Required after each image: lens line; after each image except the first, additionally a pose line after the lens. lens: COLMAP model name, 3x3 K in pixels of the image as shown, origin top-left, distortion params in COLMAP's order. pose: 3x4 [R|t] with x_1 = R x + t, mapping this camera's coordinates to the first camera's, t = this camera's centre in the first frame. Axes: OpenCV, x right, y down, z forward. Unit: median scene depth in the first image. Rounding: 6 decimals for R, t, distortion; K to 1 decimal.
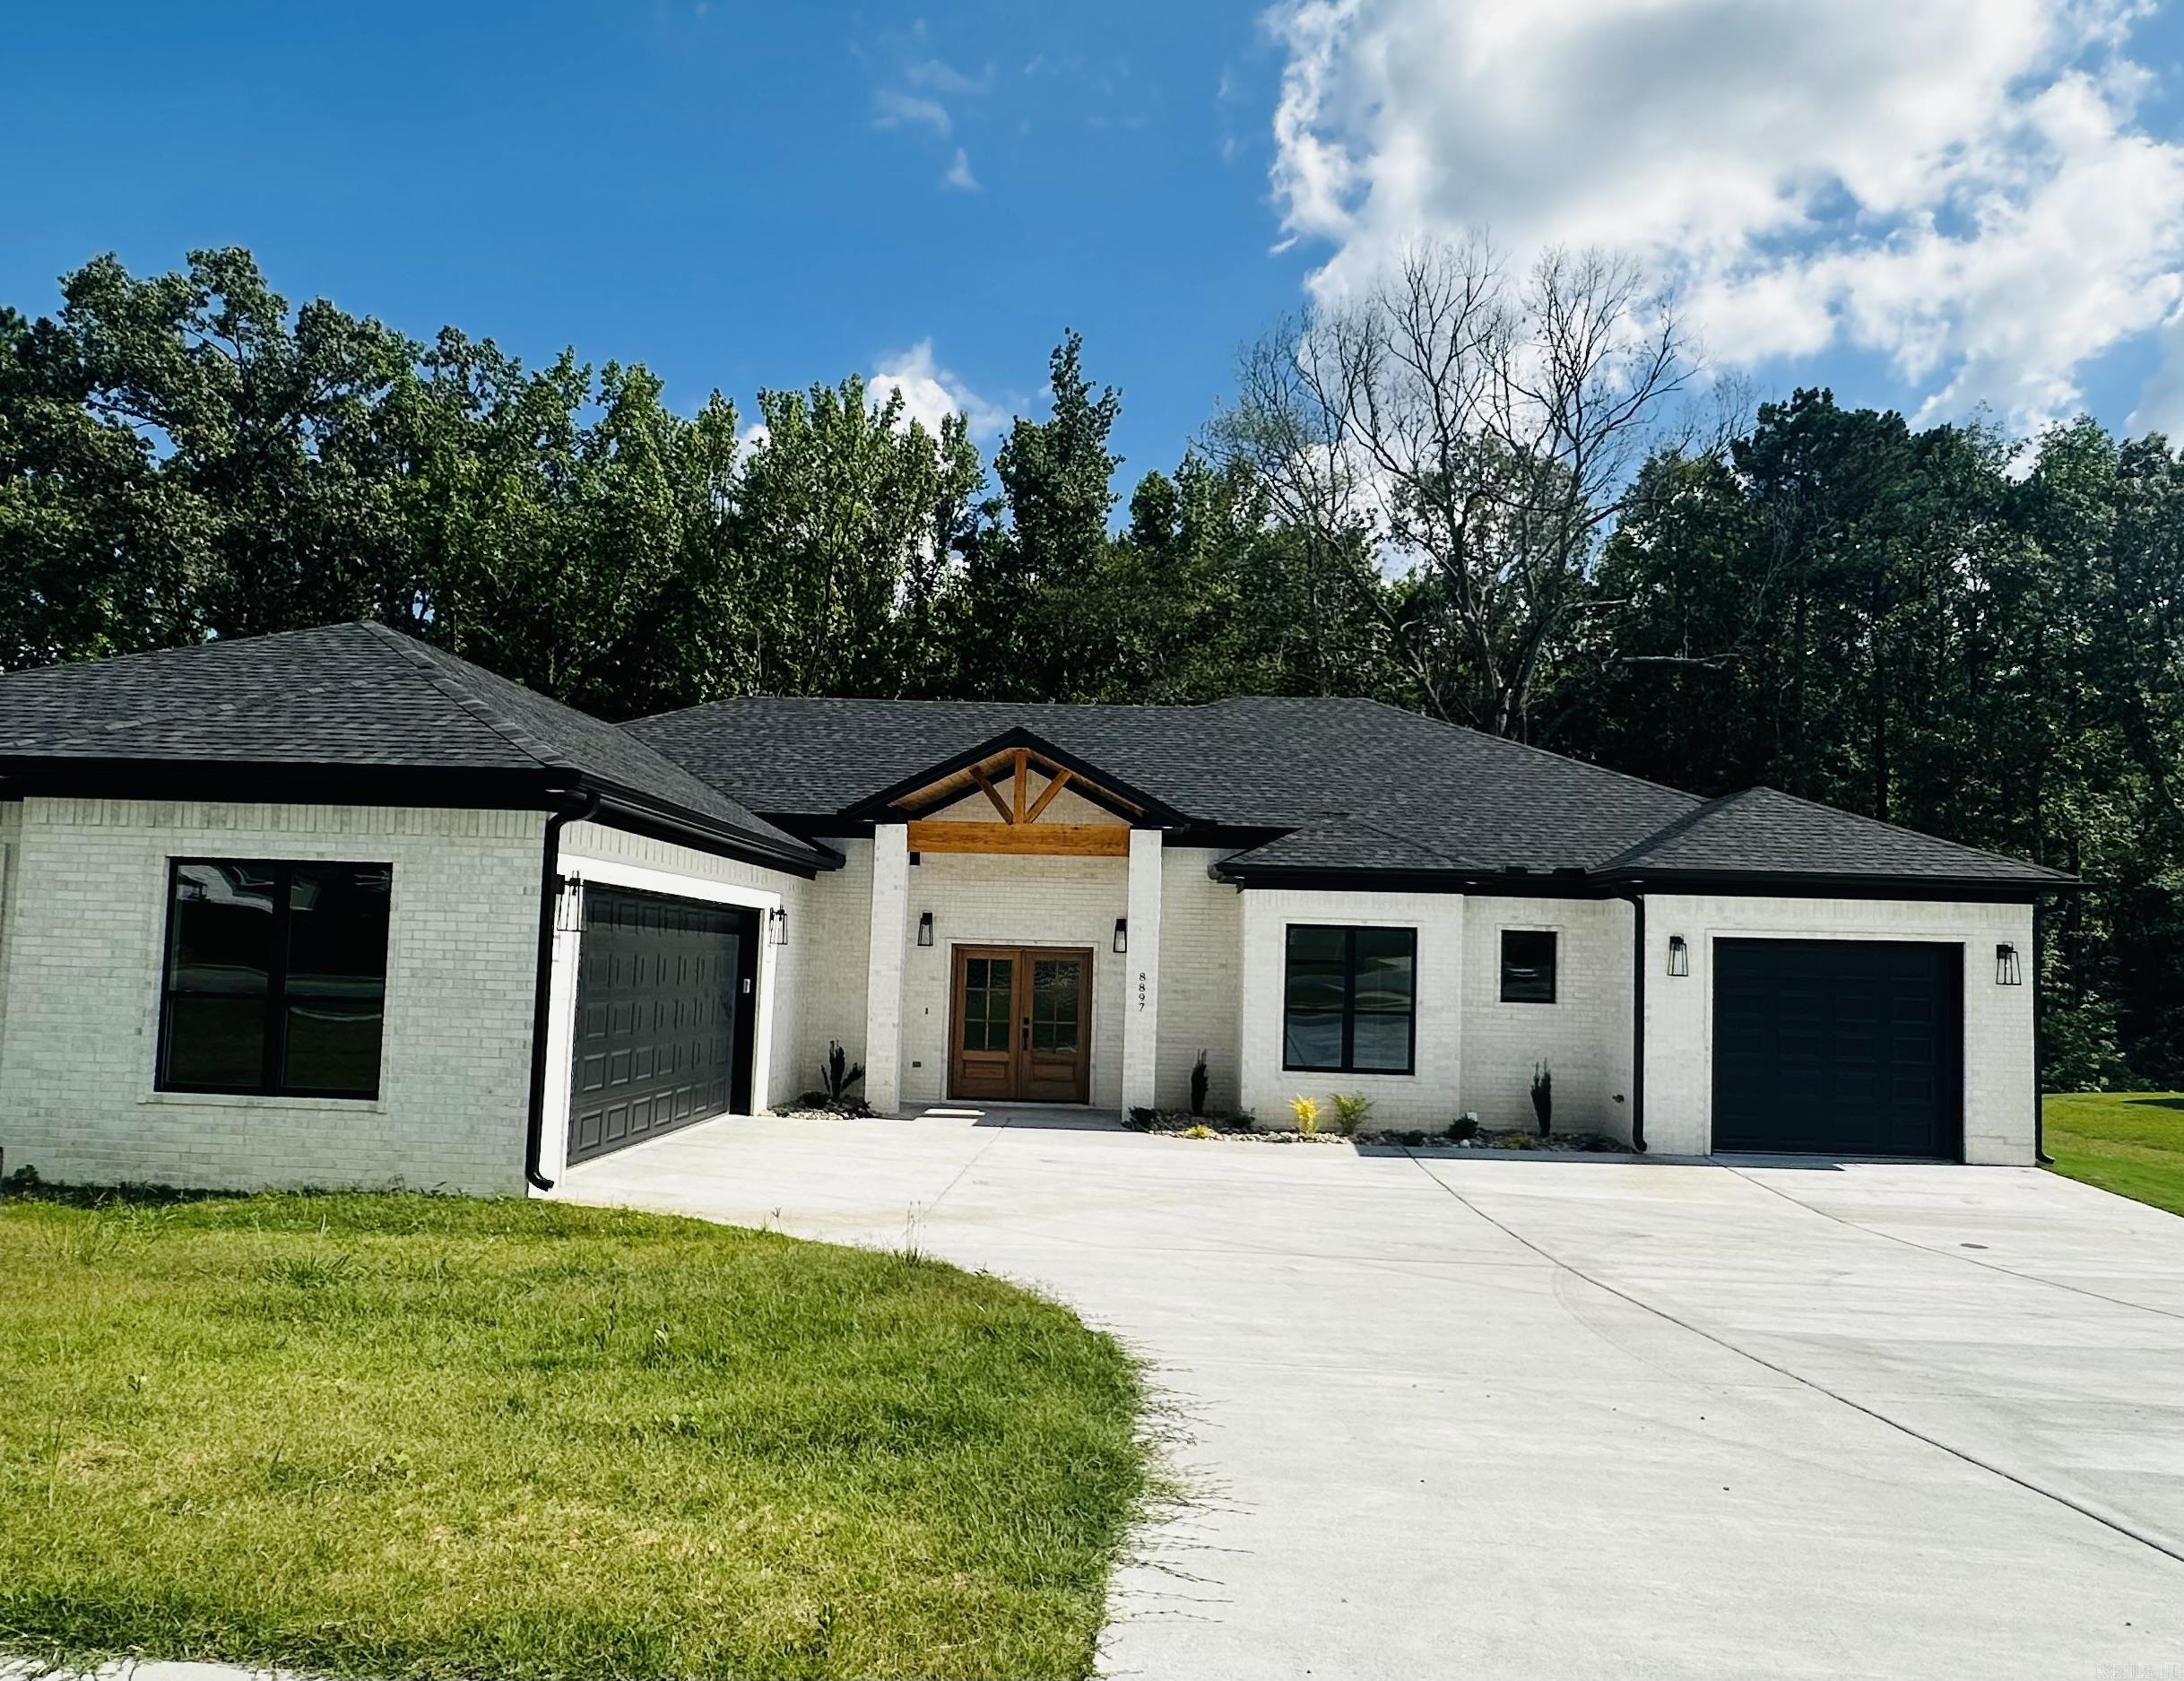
lens RADIAL K [[1457.6, 0, 1092.0], [0, 1457.6, 840.5], [0, 0, 1]] dist [0.002548, 0.001208]
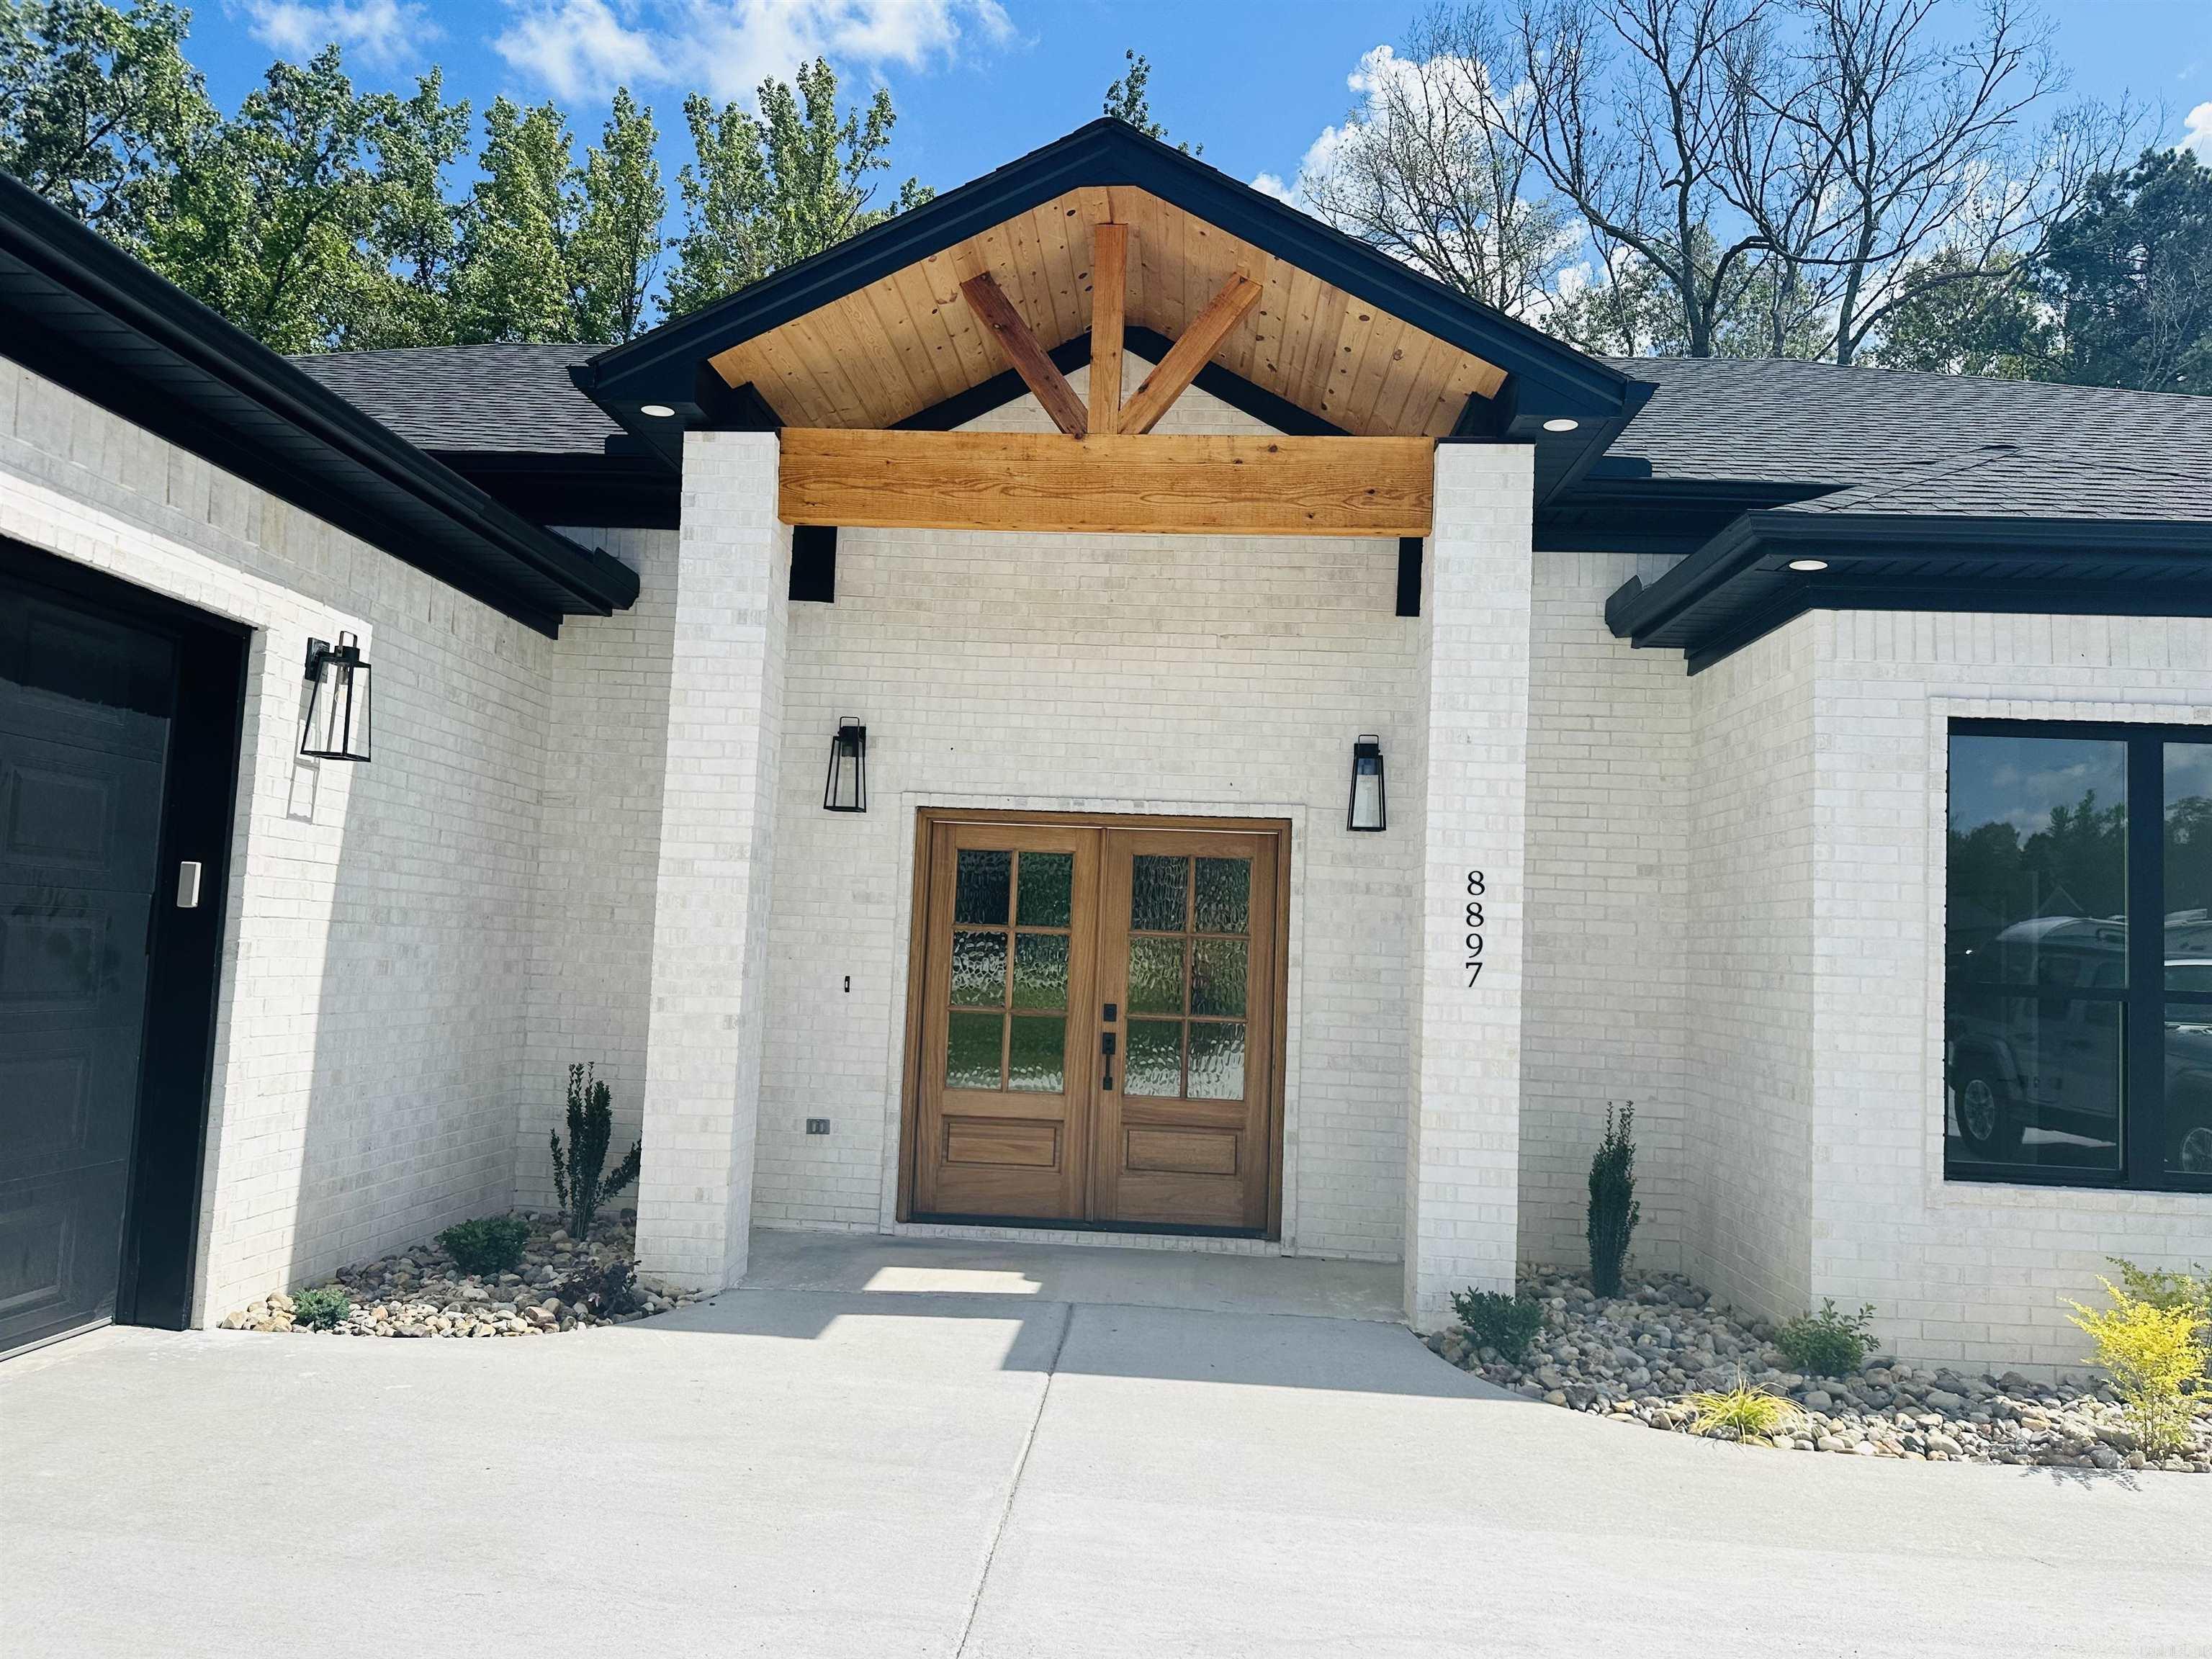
lens RADIAL K [[1549.1, 0, 1106.0], [0, 1549.1, 829.5], [0, 0, 1]] dist [0.051444, -0.002237]
pose [[0.999889, 0.009681, -0.011311, -0.044111], [-0.009650, 0.999950, 0.002790, 0.078769], [0.011337, -0.002681, 0.999932, 0.627220]]
